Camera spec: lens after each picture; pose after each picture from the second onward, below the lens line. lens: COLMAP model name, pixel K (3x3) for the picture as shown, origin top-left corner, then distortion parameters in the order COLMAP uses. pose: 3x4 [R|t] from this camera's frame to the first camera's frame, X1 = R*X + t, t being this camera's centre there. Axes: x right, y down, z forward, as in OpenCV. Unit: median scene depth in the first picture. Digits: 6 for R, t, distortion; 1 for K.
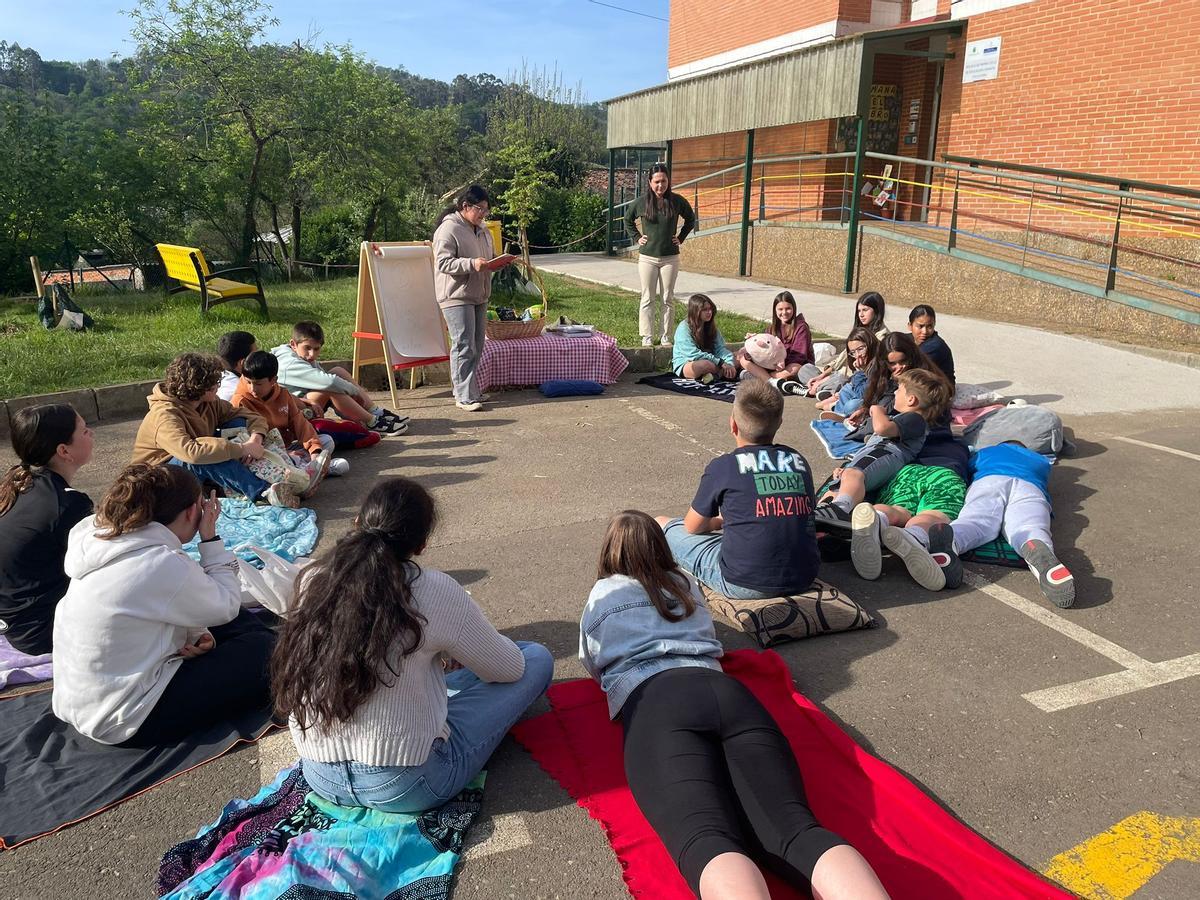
lens RADIAL K [[921.2, 0, 600.0], [0, 921.2, 450.0], [0, 0, 1]] dist [0.087393, -0.119108]
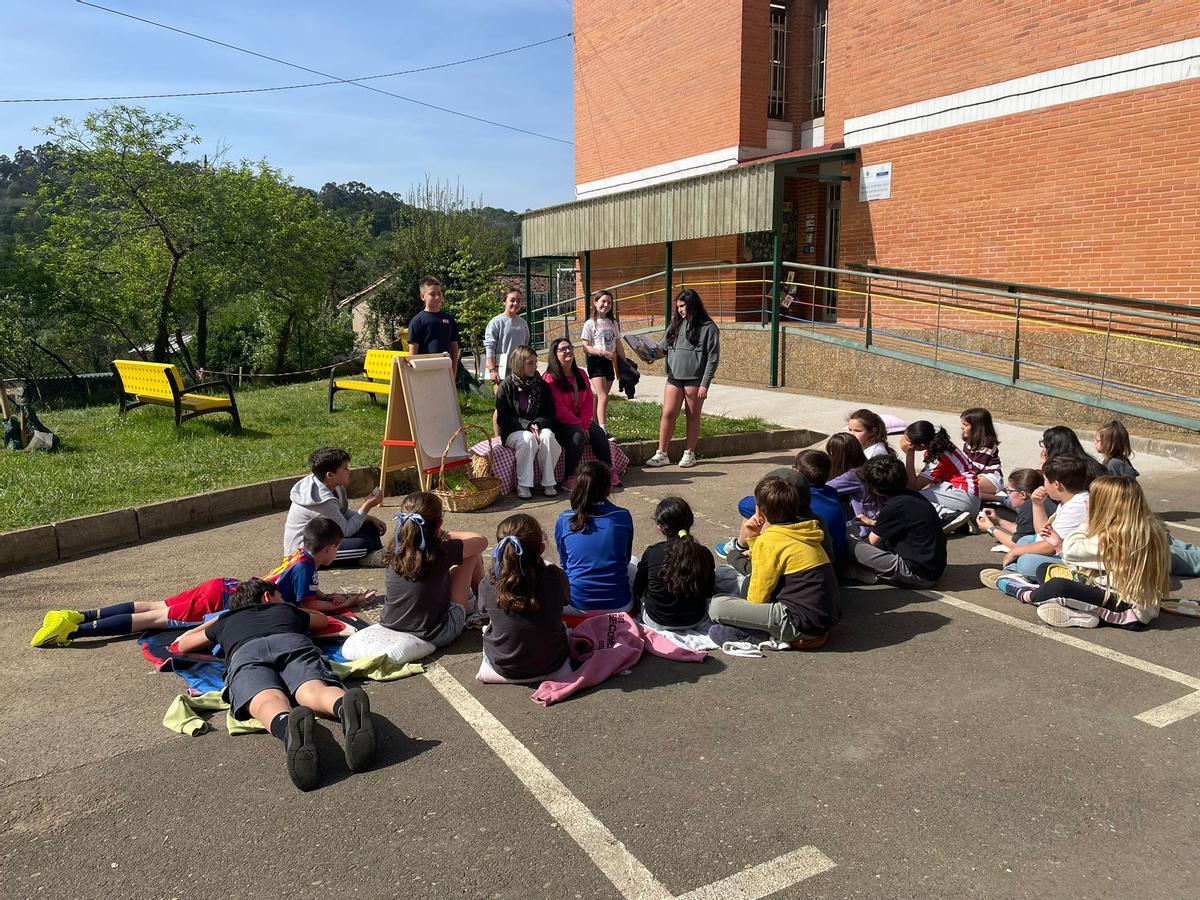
lens RADIAL K [[921.2, 0, 600.0], [0, 921.2, 450.0], [0, 0, 1]] dist [0.087393, -0.119108]
pose [[0.988364, -0.040855, 0.146516, -0.101540], [0.055496, 0.993709, -0.097277, -0.000903], [-0.141620, 0.104276, 0.984414, -0.035187]]
